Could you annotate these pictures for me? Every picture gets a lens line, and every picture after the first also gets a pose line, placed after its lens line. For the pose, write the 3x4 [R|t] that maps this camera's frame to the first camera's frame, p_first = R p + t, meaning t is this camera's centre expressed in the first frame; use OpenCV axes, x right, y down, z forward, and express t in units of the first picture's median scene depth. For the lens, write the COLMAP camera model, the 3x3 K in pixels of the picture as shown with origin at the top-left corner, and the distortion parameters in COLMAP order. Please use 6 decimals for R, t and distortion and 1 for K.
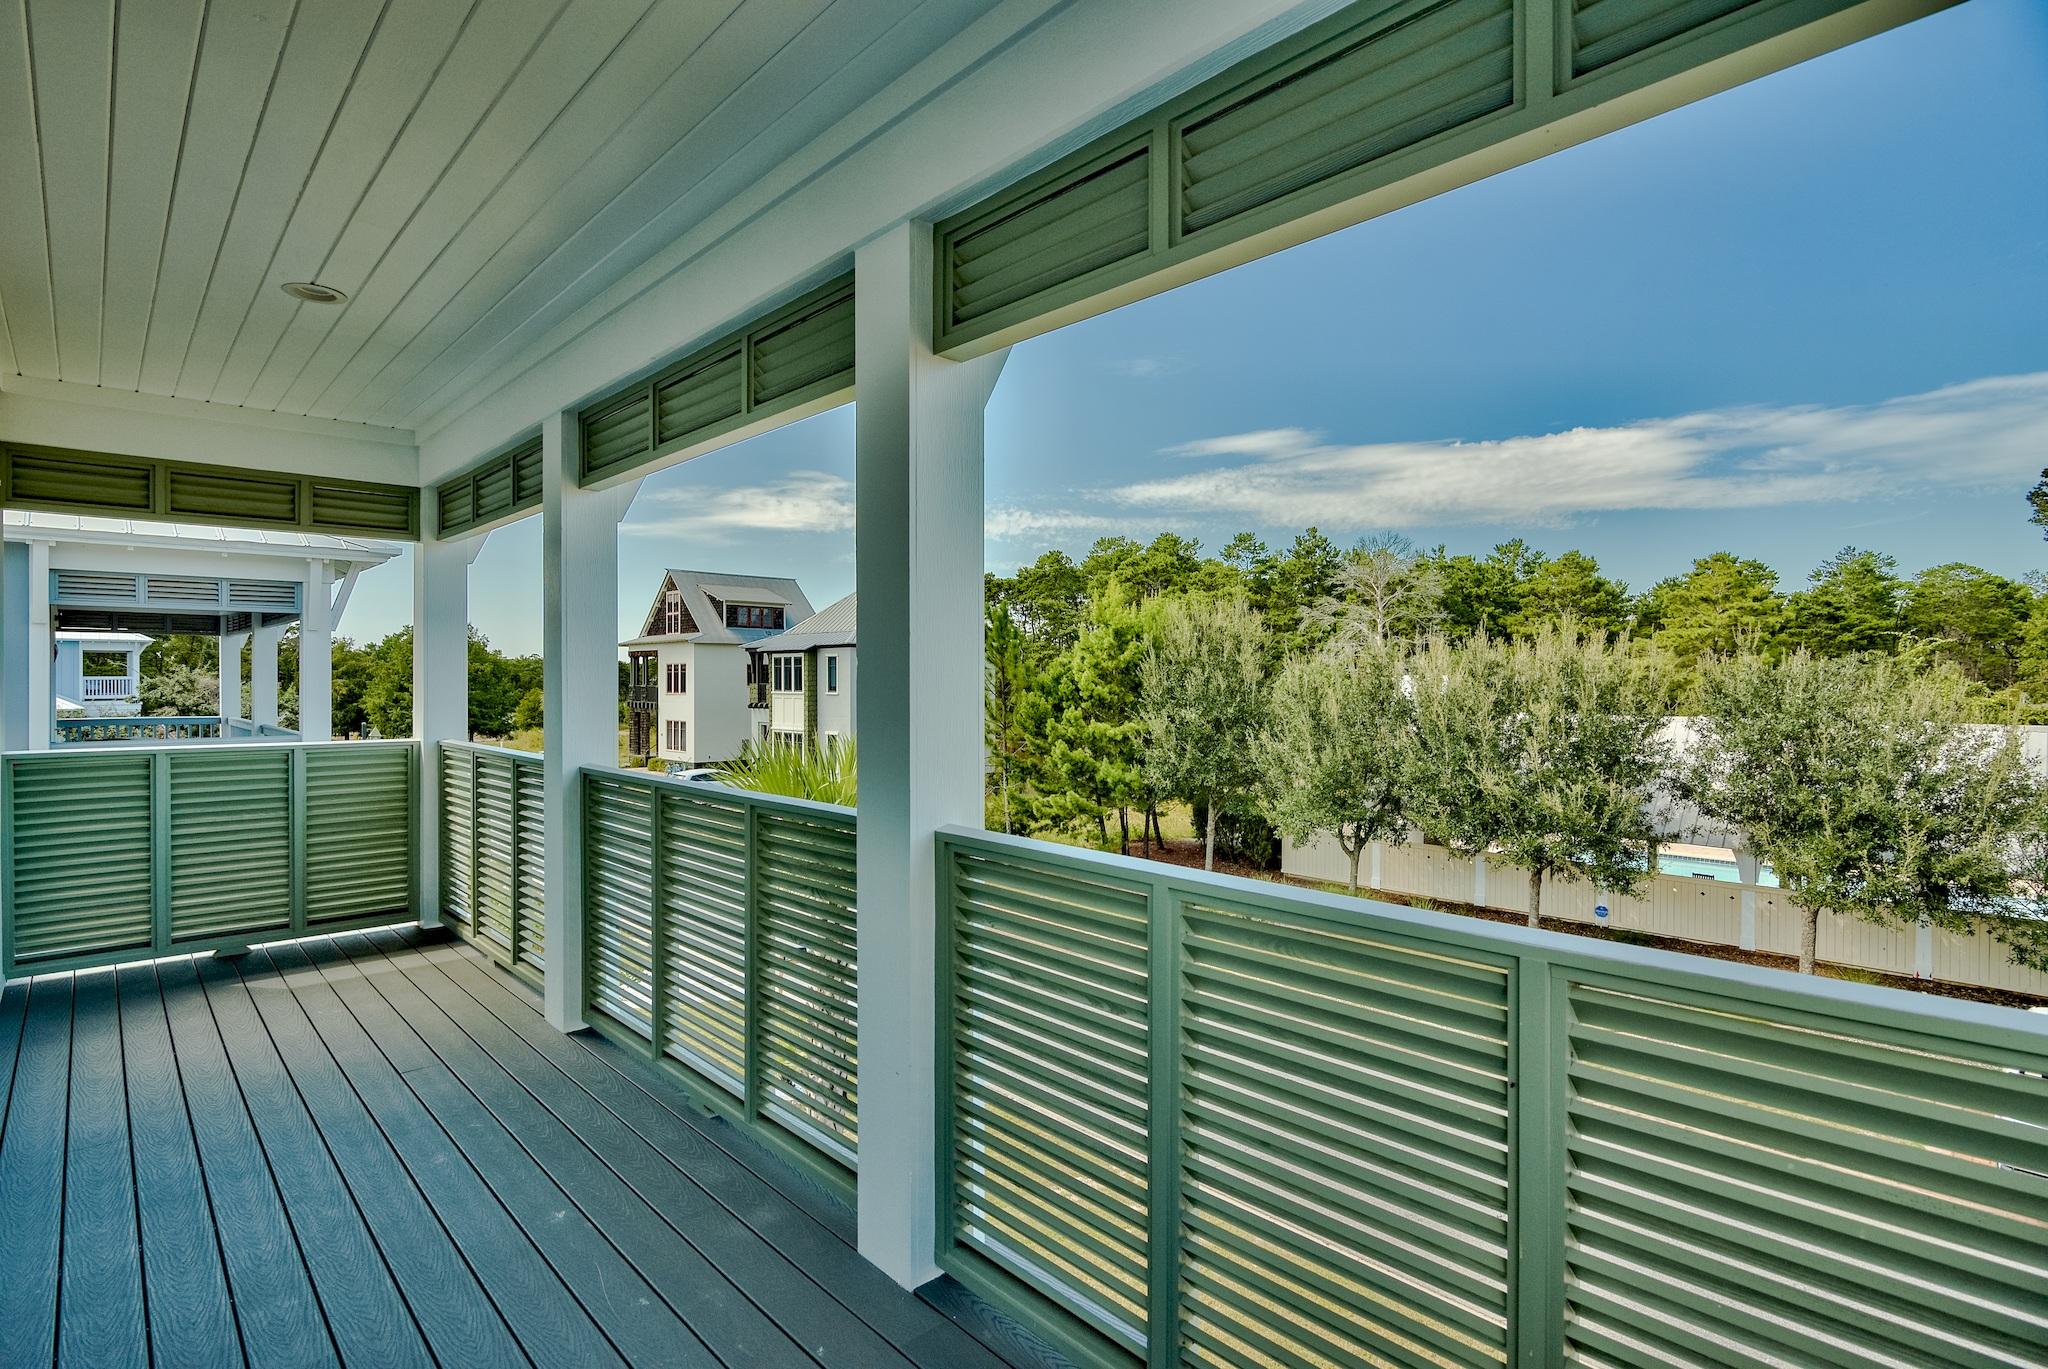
lens RADIAL K [[1011.1, 0, 986.3], [0, 1011.1, 693.9], [0, 0, 1]] dist [0.000305, -0.000890]
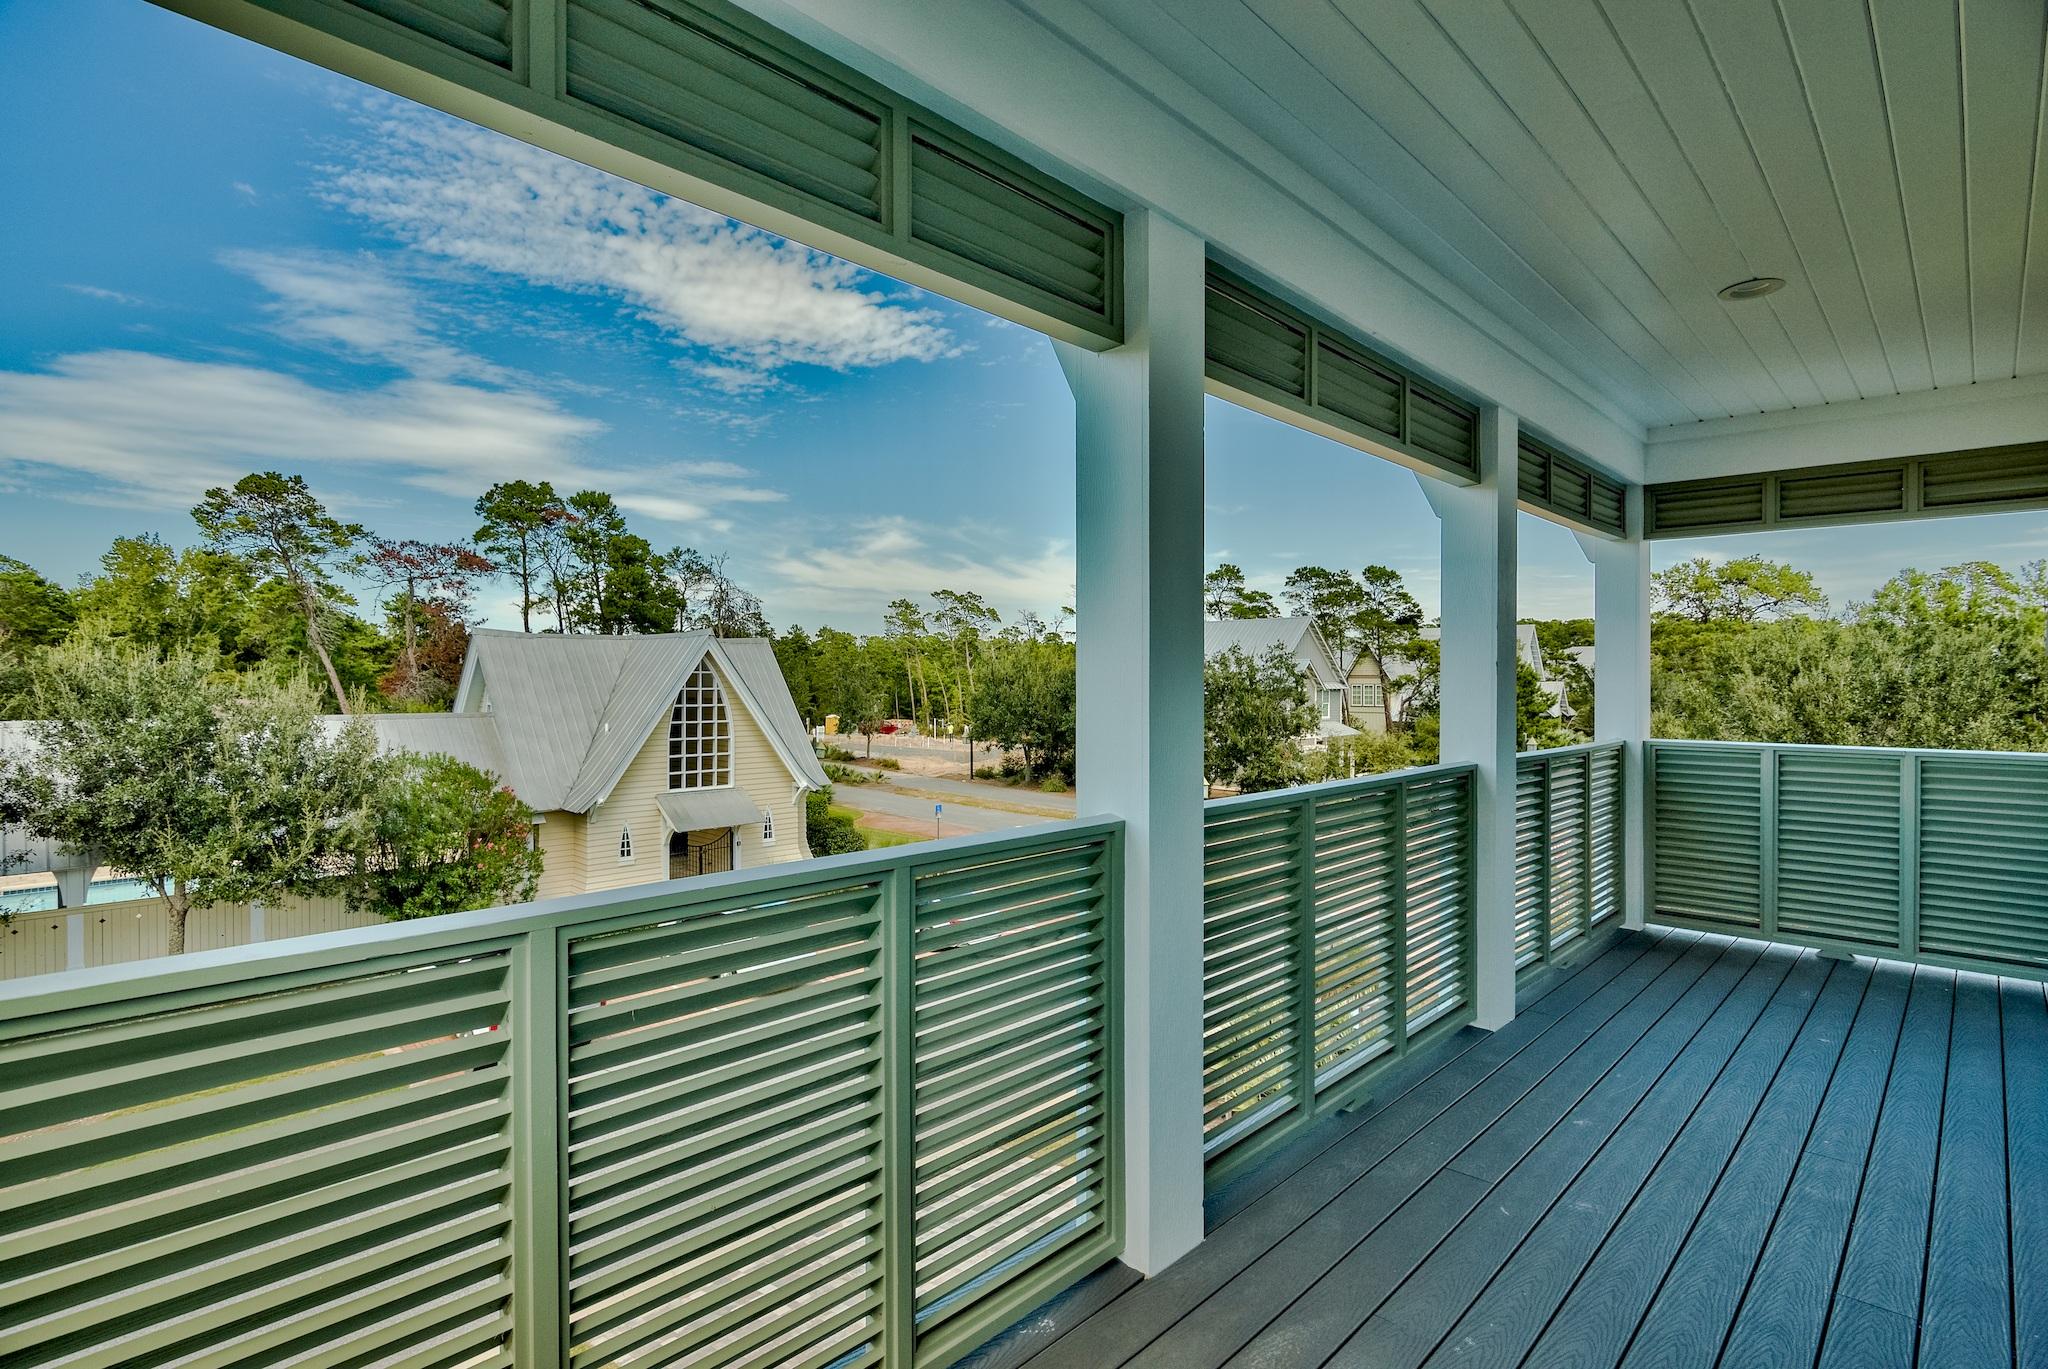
lens RADIAL K [[1031.9, 0, 1032.3], [0, 1031.9, 712.0], [0, 0, 1]] dist [-0.000085, -0.000353]
pose [[-0.098524, -0.031313, 0.994642, -1.335582], [0.011420, 0.999403, 0.032594, -0.013953], [-0.995069, 0.014570, -0.098107, 1.508883]]
